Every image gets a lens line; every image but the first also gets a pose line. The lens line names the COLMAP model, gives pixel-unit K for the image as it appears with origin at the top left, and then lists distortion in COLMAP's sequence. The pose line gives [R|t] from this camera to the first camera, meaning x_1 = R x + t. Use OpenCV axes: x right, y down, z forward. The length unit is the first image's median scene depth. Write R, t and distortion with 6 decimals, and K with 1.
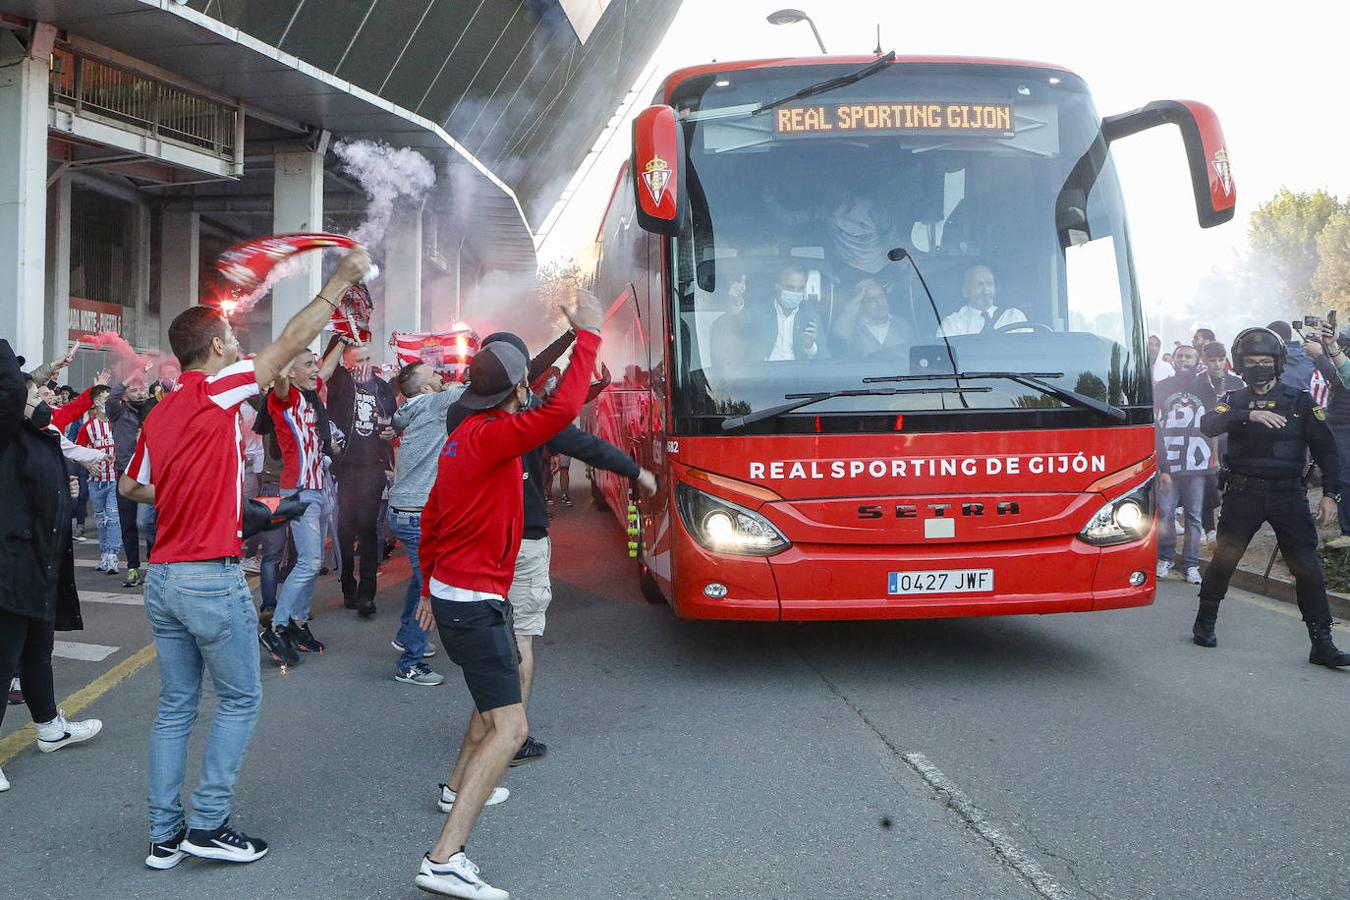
lens RADIAL K [[1209.0, 0, 583.2], [0, 1209.0, 371.6], [0, 0, 1]] dist [-0.067650, 0.005268]
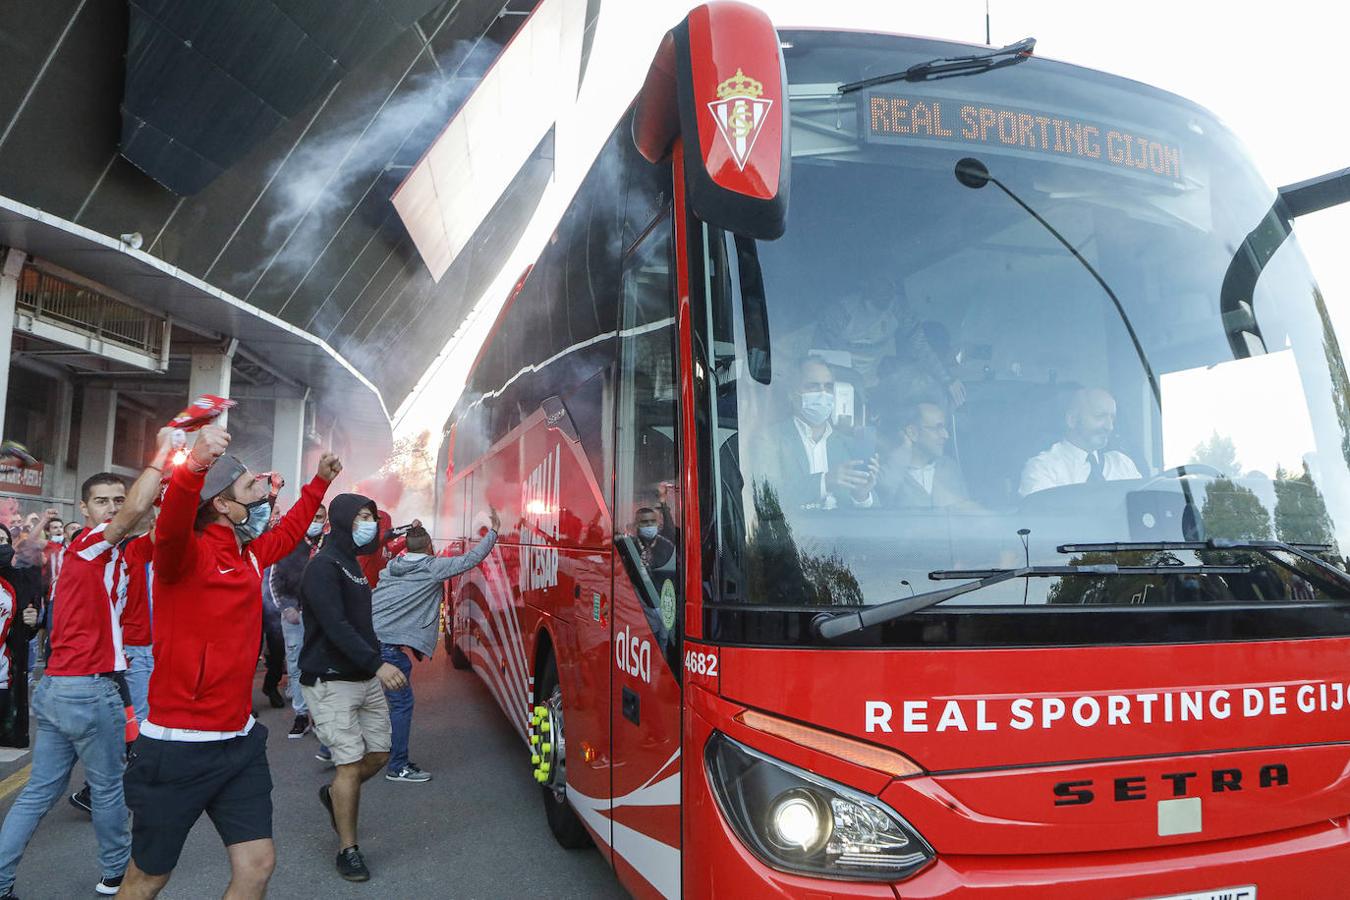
lens RADIAL K [[969.5, 0, 673.3], [0, 969.5, 454.1], [0, 0, 1]] dist [-0.107393, 0.091623]
pose [[0.965802, 0.056227, 0.253111, -0.051234], [-0.038391, 0.996454, -0.074868, 0.003770], [-0.256423, 0.062591, 0.964536, 0.618397]]
